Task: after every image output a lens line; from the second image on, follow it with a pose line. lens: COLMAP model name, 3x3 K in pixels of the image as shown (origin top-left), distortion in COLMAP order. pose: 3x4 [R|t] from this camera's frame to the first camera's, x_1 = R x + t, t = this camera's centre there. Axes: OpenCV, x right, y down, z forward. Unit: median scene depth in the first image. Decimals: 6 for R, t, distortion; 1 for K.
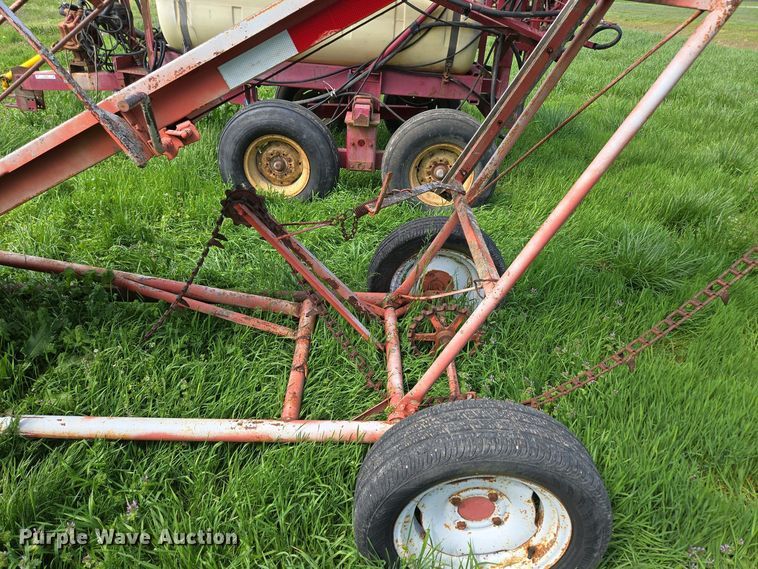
lens RADIAL K [[515.0, 0, 376.8], [0, 515.0, 287.5], [0, 0, 1]] dist [0.068799, -0.063202]
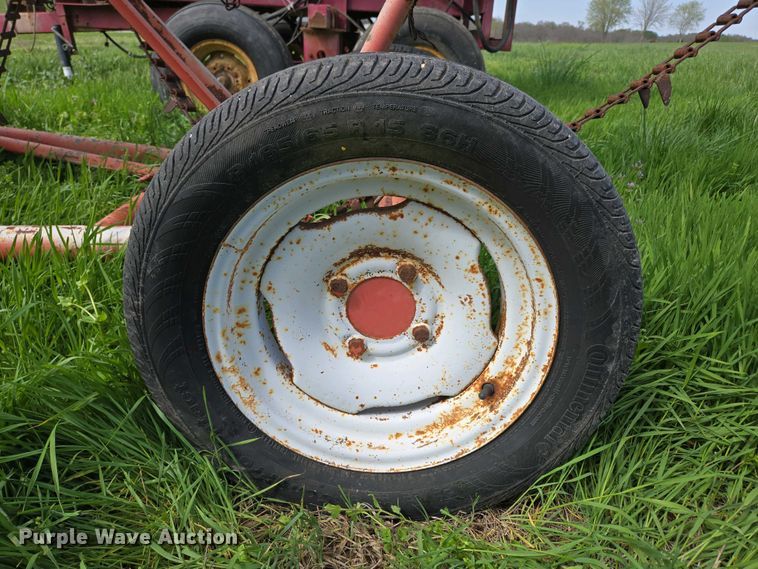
lens RADIAL K [[522.3, 0, 379.0], [0, 522.3, 284.5], [0, 0, 1]] dist [0.076412, -0.066810]
pose [[0.999783, -0.013110, -0.016219, 0.116160], [0.011755, 0.996648, -0.080957, 0.259872], [0.017226, 0.080749, 0.996586, 0.274747]]
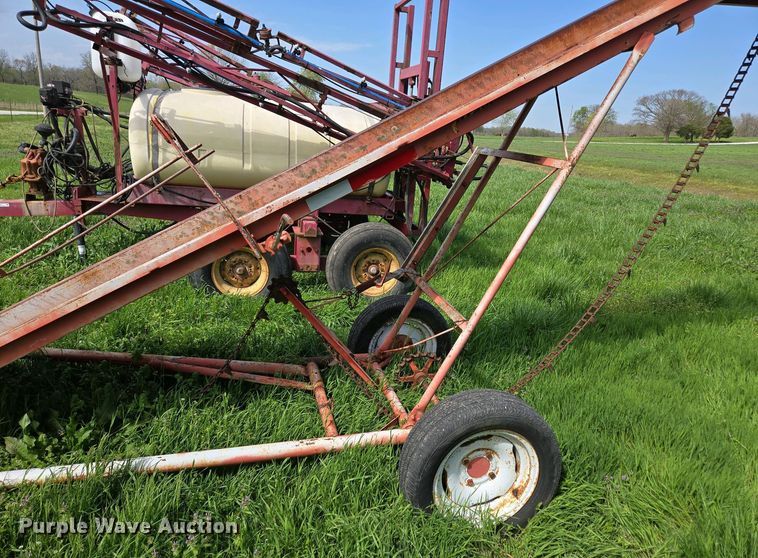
lens RADIAL K [[508.5, 0, 380.2], [0, 508.5, 287.1], [0, 0, 1]] dist [0.070288, -0.058567]
pose [[0.971354, -0.056527, 0.230816, -0.238368], [0.103375, 0.975092, -0.196235, 0.102180], [-0.213974, 0.214474, 0.953004, -0.285118]]
